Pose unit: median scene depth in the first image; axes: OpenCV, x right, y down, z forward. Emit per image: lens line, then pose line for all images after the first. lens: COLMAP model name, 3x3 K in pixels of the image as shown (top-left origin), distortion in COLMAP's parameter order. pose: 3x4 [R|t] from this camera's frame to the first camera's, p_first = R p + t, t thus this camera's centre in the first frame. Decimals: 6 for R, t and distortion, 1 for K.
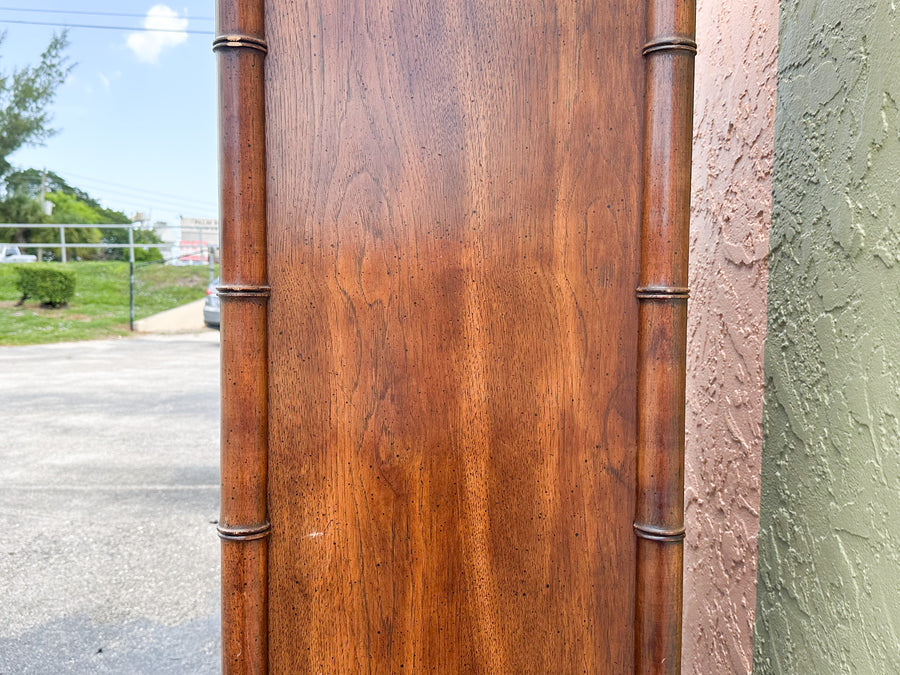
lens RADIAL K [[1127.5, 0, 450.0], [0, 1127.5, 337.5], [0, 0, 1]] dist [0.089906, -0.328958]
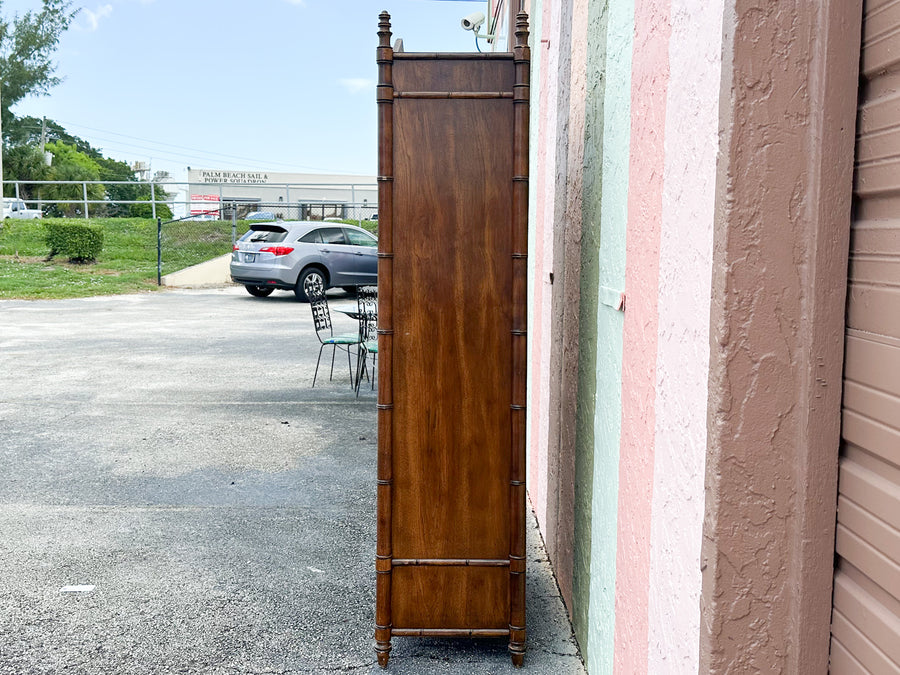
lens RADIAL K [[1353.6, 0, 450.0], [0, 1353.6, 337.5], [0, 0, 1]] dist [-0.000541, -0.172445]
pose [[0.999866, 0.001099, -0.016344, 0.004738], [-0.000641, 0.999607, 0.028028, 0.006699], [0.016369, -0.028014, 0.999474, -0.222501]]
